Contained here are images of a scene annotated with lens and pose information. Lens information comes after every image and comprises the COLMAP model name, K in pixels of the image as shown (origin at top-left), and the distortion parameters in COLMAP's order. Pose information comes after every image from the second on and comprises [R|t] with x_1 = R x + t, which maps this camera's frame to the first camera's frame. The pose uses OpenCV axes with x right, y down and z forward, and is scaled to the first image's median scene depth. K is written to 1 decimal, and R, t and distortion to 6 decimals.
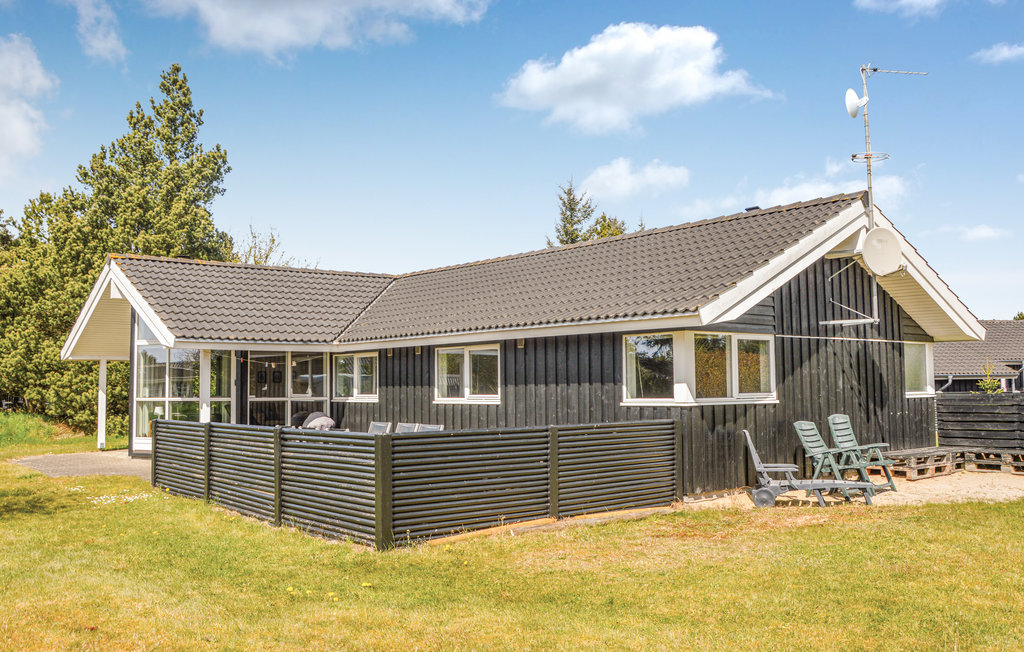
lens RADIAL K [[908.0, 0, 486.9], [0, 908.0, 299.8], [0, 0, 1]] dist [-0.057571, -0.005446]
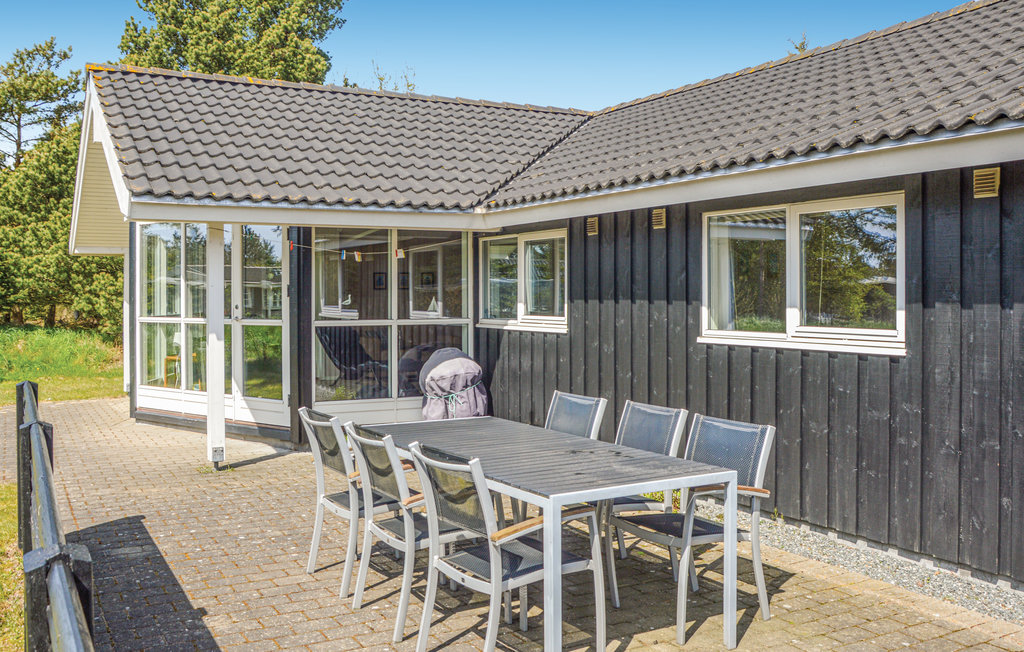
lens RADIAL K [[908.0, 0, 486.9], [0, 908.0, 299.8], [0, 0, 1]] dist [-0.057571, -0.005446]
pose [[0.980811, 0.008046, -0.194796, -0.066274], [0.012468, 0.994514, 0.103854, 0.043943], [0.194563, -0.104290, 0.975330, 0.509983]]
